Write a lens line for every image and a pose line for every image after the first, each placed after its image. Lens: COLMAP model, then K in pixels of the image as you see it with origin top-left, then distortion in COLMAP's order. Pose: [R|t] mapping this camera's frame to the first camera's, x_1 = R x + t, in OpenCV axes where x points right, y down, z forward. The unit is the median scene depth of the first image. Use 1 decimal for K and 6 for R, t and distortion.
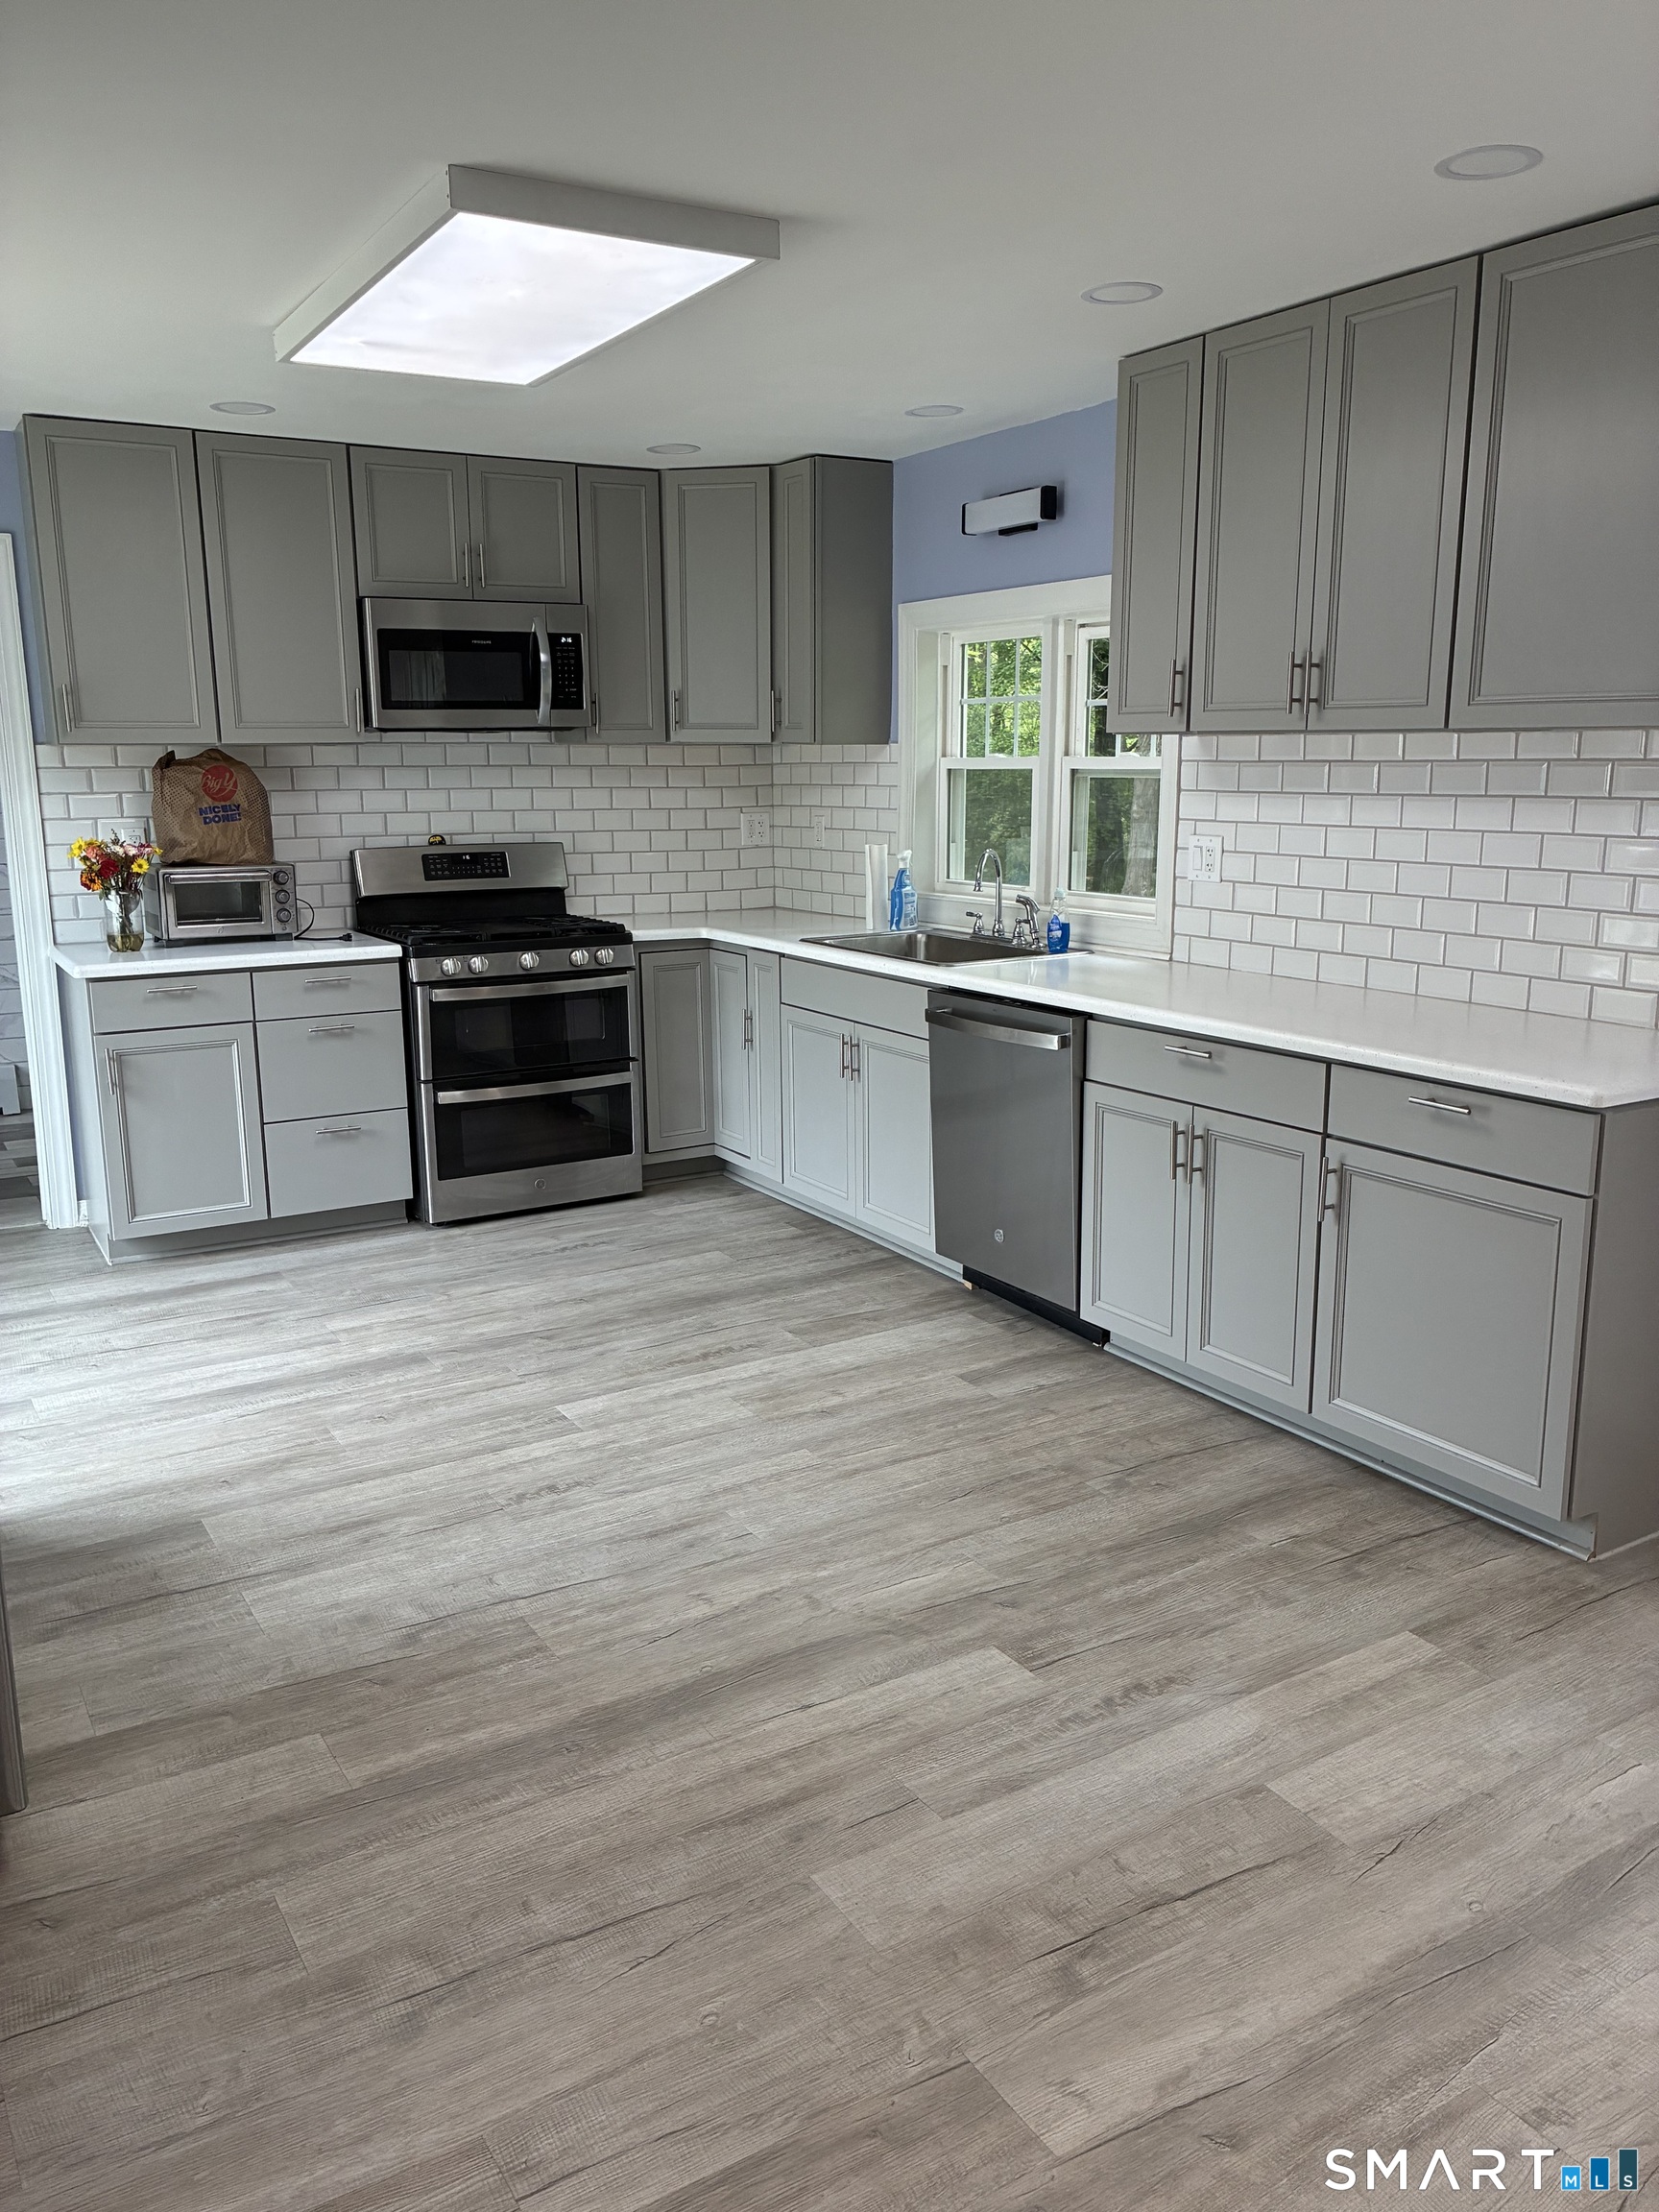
lens RADIAL K [[1667.3, 0, 837.9], [0, 1667.3, 1115.3], [0, 0, 1]] dist [0.011195, -0.002674]
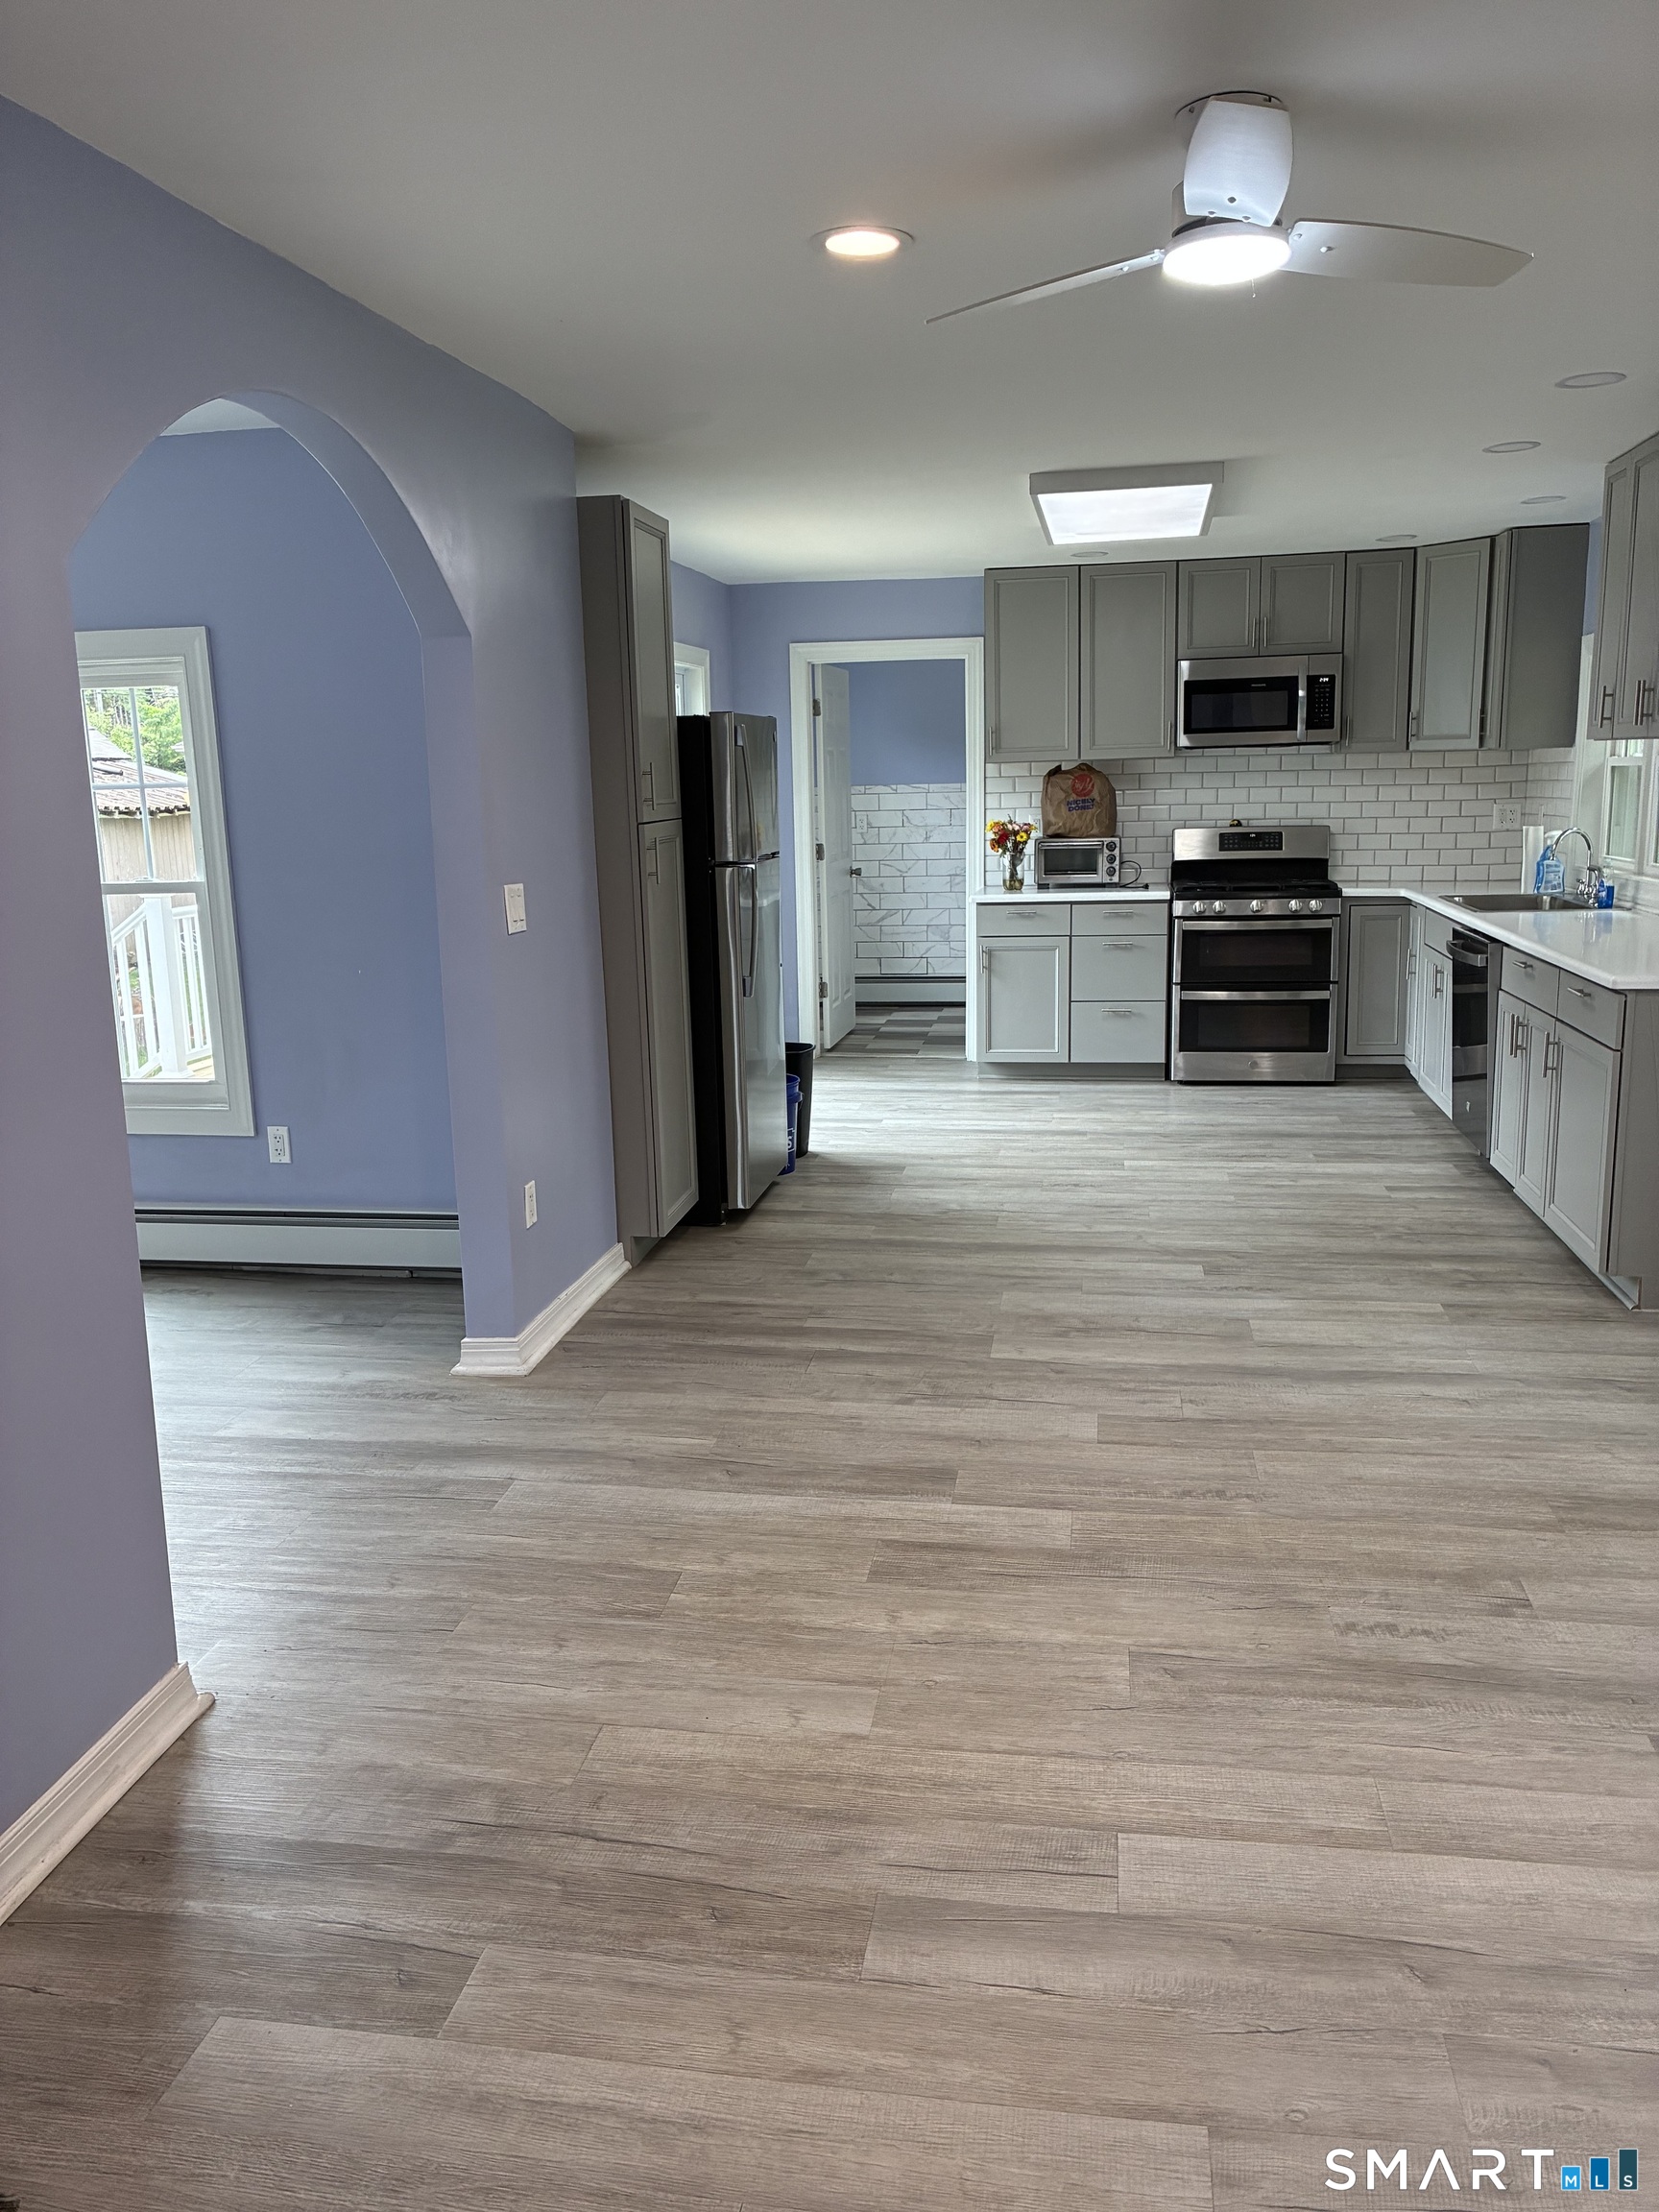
lens RADIAL K [[1667.3, 0, 811.9], [0, 1667.3, 1113.8], [0, 0, 1]] dist [0.011195, -0.002674]
pose [[0.748322, 0.116998, -0.652936, 0.502634], [-0.118340, 0.992079, 0.042139, 0.071796], [0.652694, 0.045735, 0.756240, -0.339680]]
